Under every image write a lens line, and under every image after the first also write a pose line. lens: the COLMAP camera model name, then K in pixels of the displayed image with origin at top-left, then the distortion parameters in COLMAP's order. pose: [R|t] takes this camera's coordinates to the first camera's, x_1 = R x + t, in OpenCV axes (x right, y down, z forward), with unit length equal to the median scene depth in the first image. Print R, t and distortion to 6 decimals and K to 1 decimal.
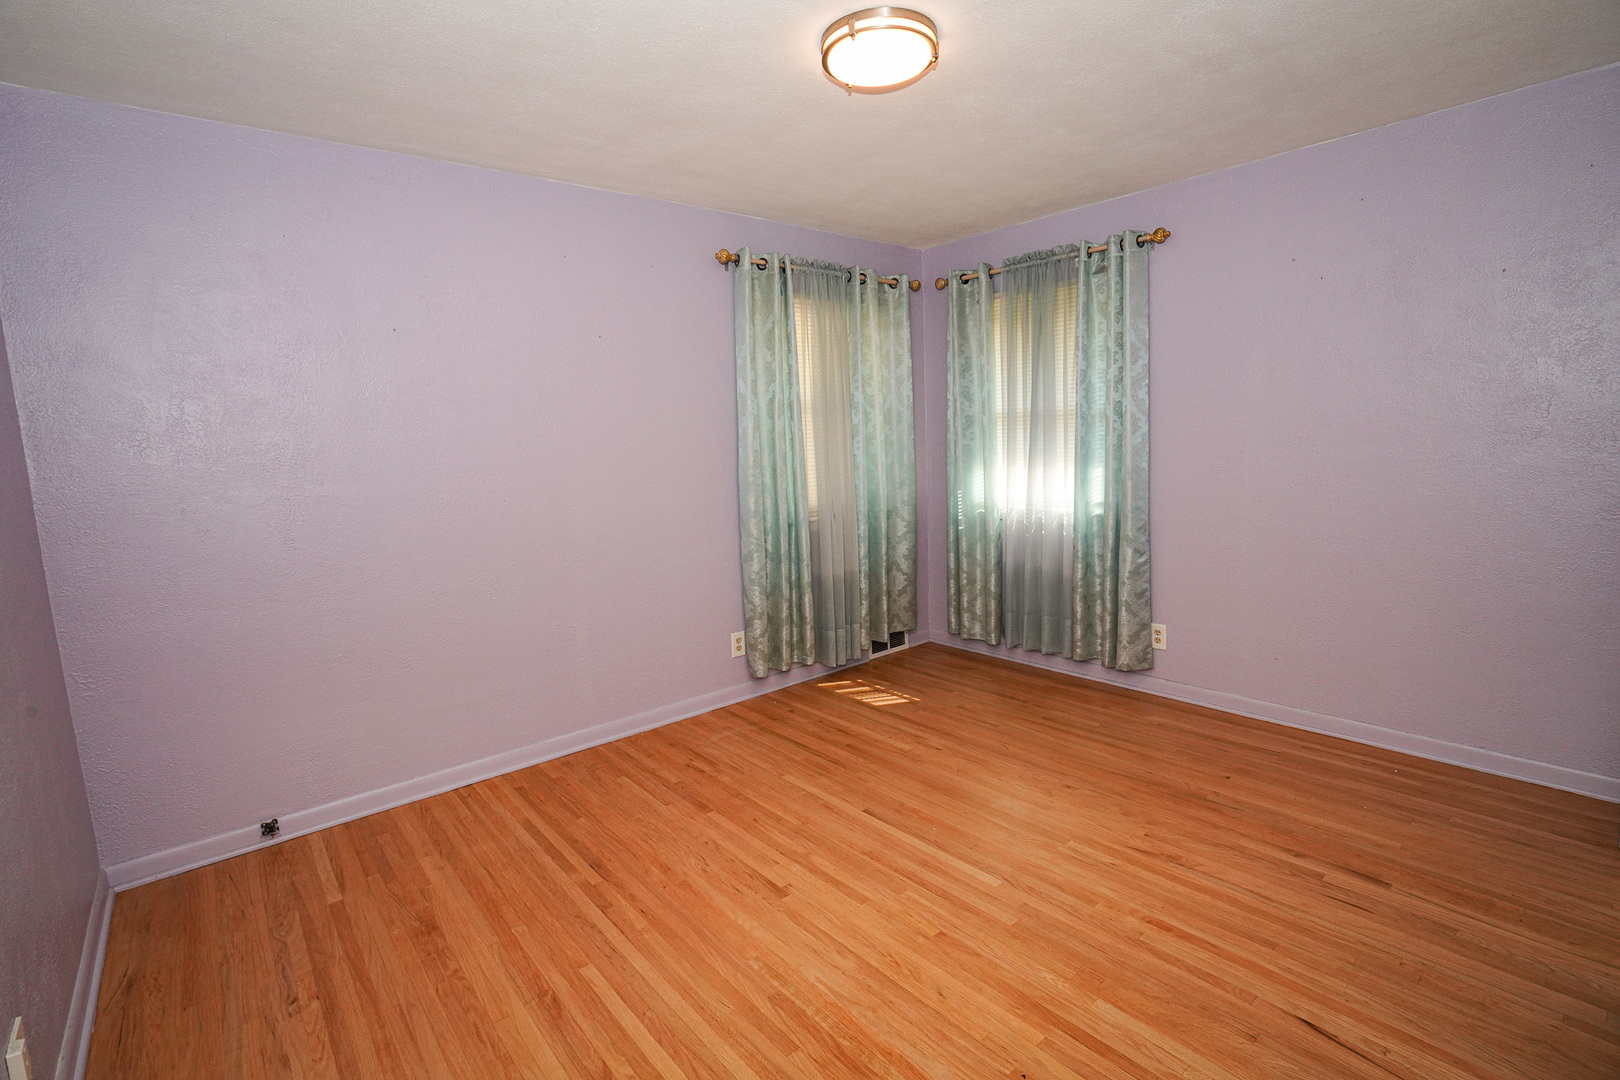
lens RADIAL K [[747.9, 0, 811.1], [0, 747.9, 538.9], [0, 0, 1]] dist [-0.069756, 0.030243]
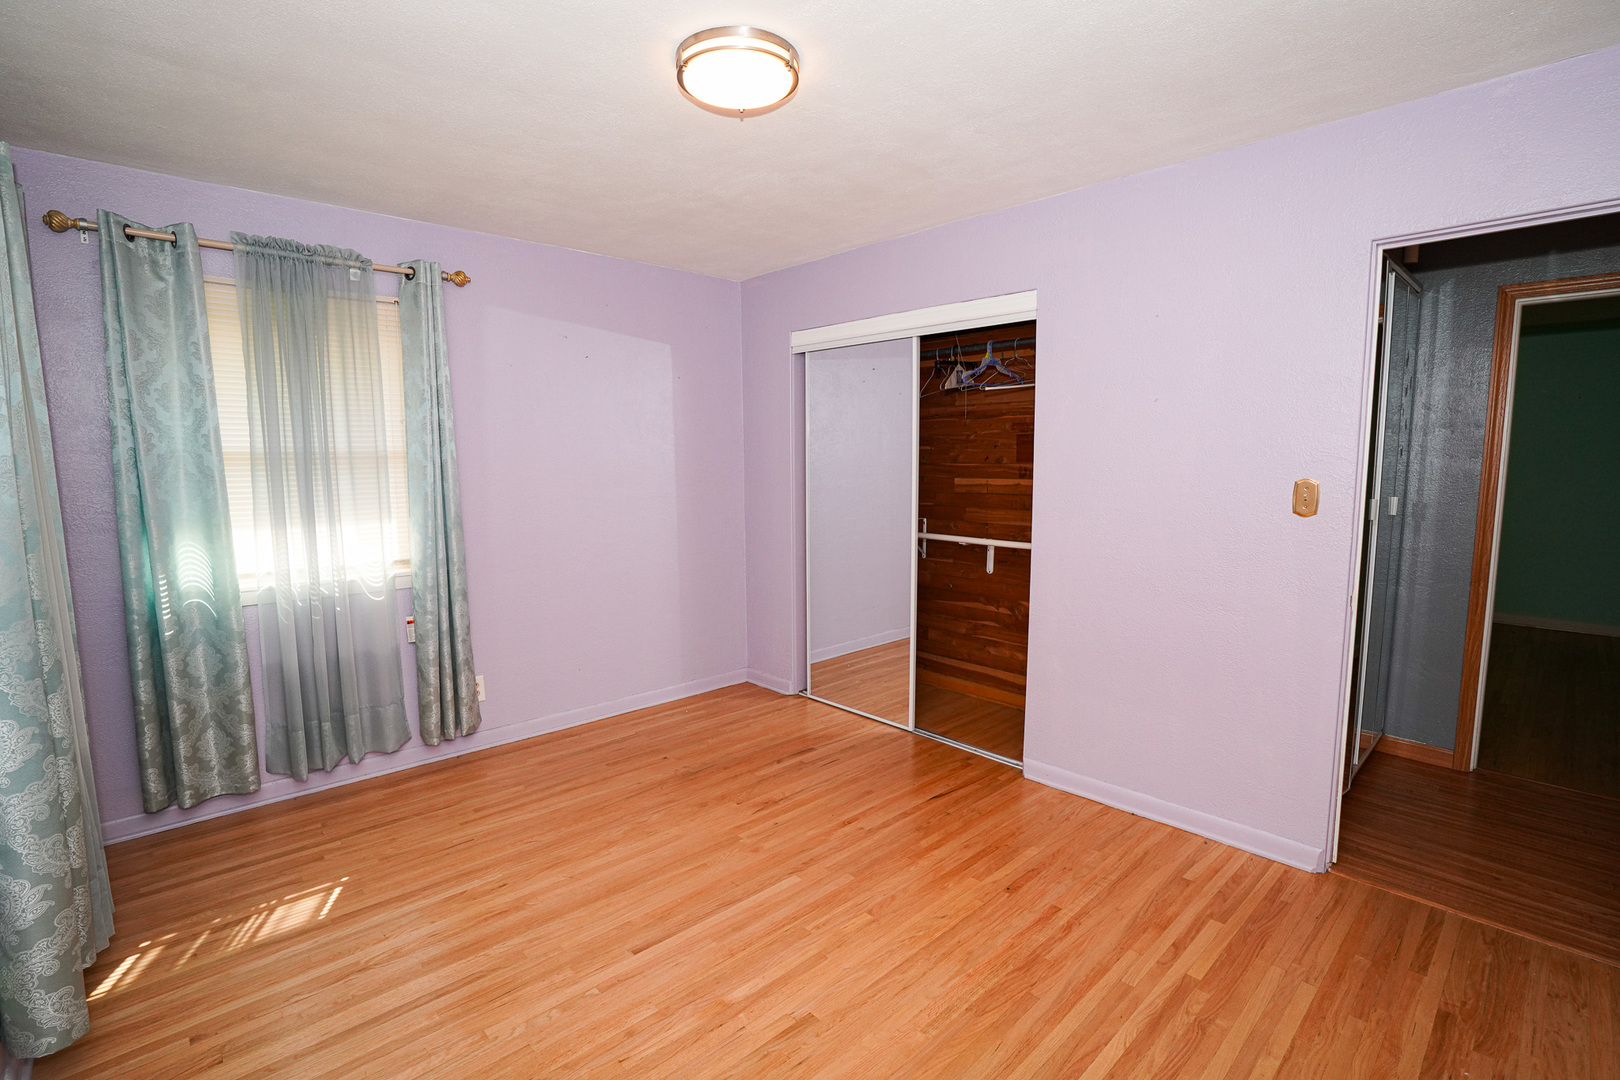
lens RADIAL K [[747.9, 0, 811.1], [0, 747.9, 538.9], [0, 0, 1]] dist [-0.069756, 0.030243]
pose [[-0.052631, -0.068096, 0.996290, -0.545785], [0.144068, 0.986718, 0.075052, -0.077965], [-0.988167, 0.147483, -0.042121, 0.628612]]
